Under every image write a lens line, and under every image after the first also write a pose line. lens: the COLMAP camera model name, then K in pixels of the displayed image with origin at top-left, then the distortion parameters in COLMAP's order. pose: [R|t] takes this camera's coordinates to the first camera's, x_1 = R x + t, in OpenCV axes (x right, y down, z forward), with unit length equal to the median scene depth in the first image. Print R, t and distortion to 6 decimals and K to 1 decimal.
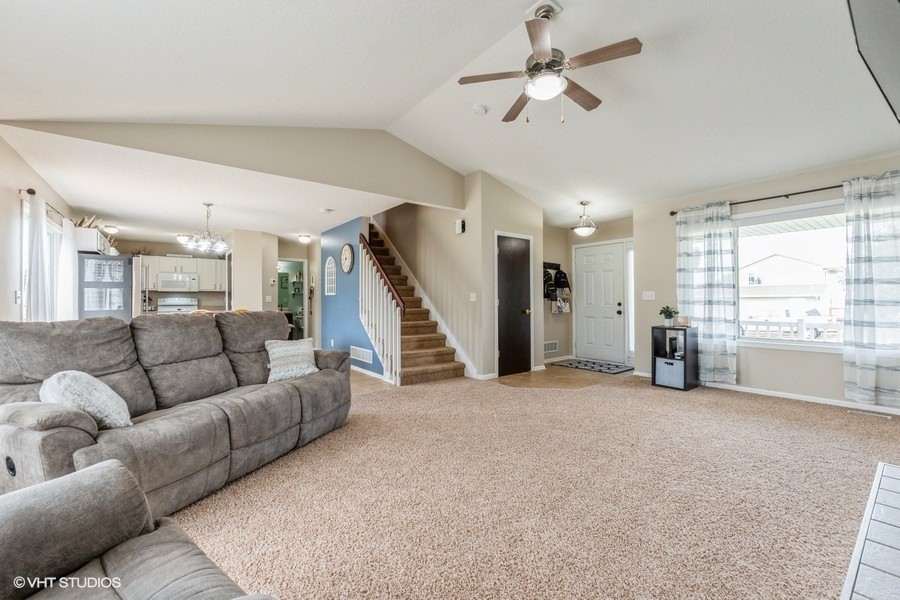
lens RADIAL K [[374.4, 0, 451.5], [0, 374.4, 296.1], [0, 0, 1]] dist [-0.012672, -0.000034]
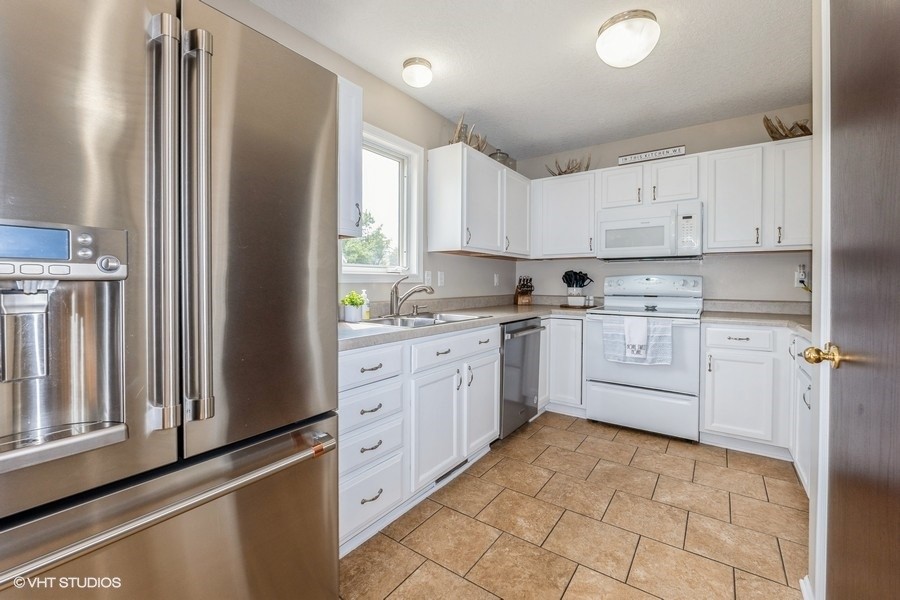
lens RADIAL K [[378.8, 0, 448.3], [0, 378.8, 287.9], [0, 0, 1]] dist [-0.010015, 0.000085]
pose [[0.286305, 0.016370, -0.957999, -0.682515], [0.006987, 0.999792, 0.019172, 0.013518], [0.958113, -0.012183, 0.286131, 1.105111]]
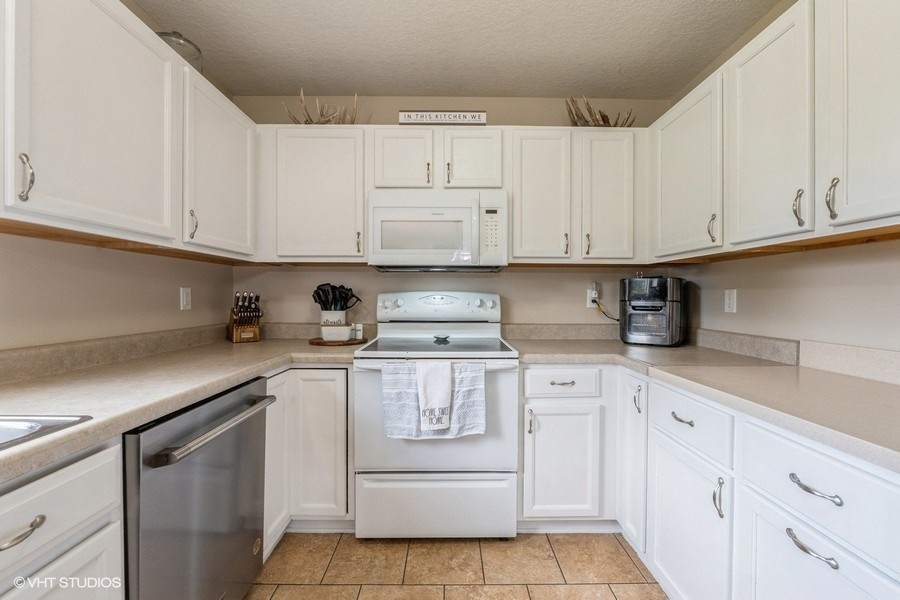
lens RADIAL K [[375.6, 0, 452.3], [0, 375.6, 301.1], [0, 0, 1]] dist [-0.011503, 0.000350]
pose [[0.798180, 0.013360, -0.602271, -0.897620], [0.001507, 0.999707, 0.024172, 0.007090], [0.602417, -0.020201, 0.797926, 1.254441]]
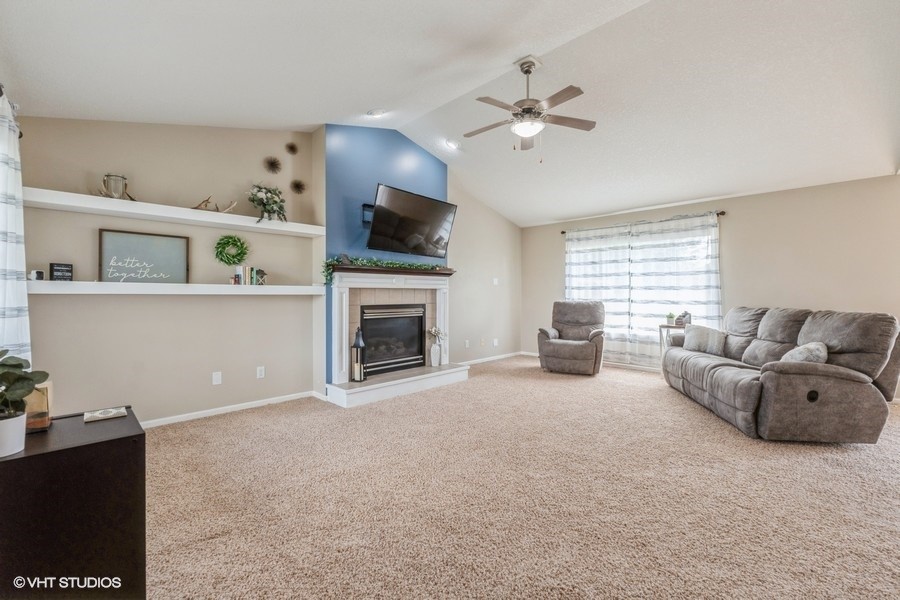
lens RADIAL K [[376.1, 0, 451.7], [0, 376.1, 294.9], [0, 0, 1]] dist [-0.010514, 0.000374]
pose [[-0.991078, 0.006484, -0.133126, 0.334706], [0.008110, 0.999899, -0.011673, 0.001574], [0.133037, -0.012648, -0.991030, 1.090968]]
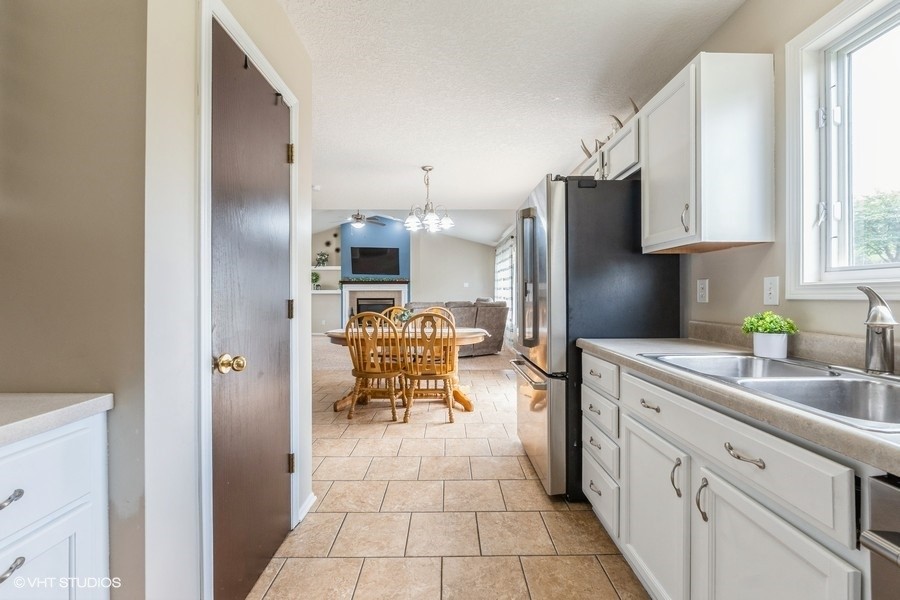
lens RADIAL K [[376.1, 0, 451.7], [0, 376.1, 294.9], [0, 0, 1]] dist [-0.010514, 0.000374]
pose [[-0.796449, 0.005043, 0.604684, -1.068205], [-0.001348, 0.999948, -0.010115, 0.015089], [-0.604704, -0.008871, -0.796401, 1.461688]]
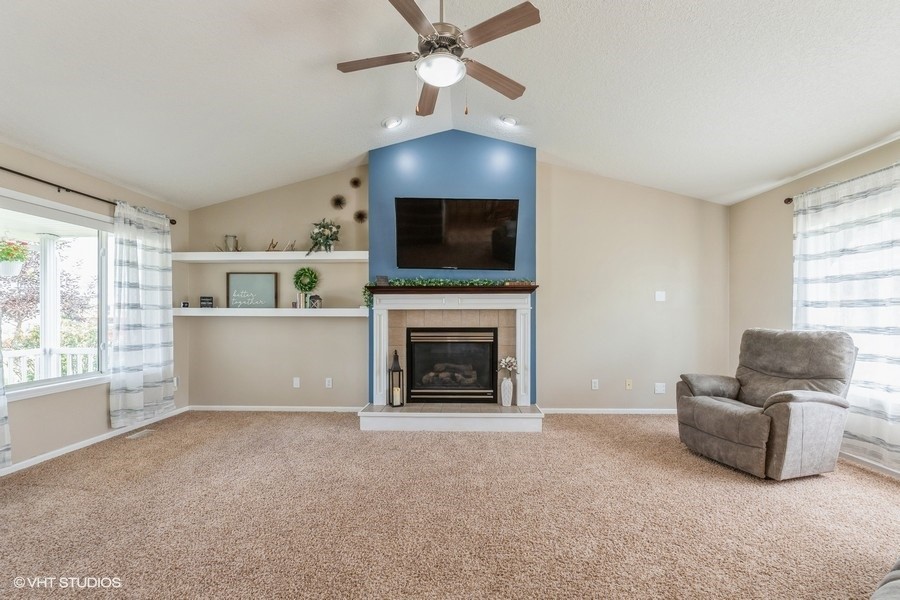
lens RADIAL K [[380.4, 0, 453.5], [0, 380.4, 313.8], [0, 0, 1]] dist [-0.008434, -0.000062]
pose [[-0.771772, 0.005400, 0.635877, -0.146907], [-0.002358, 0.999933, -0.011354, -0.006561], [-0.635895, -0.010262, -0.771707, 0.810607]]
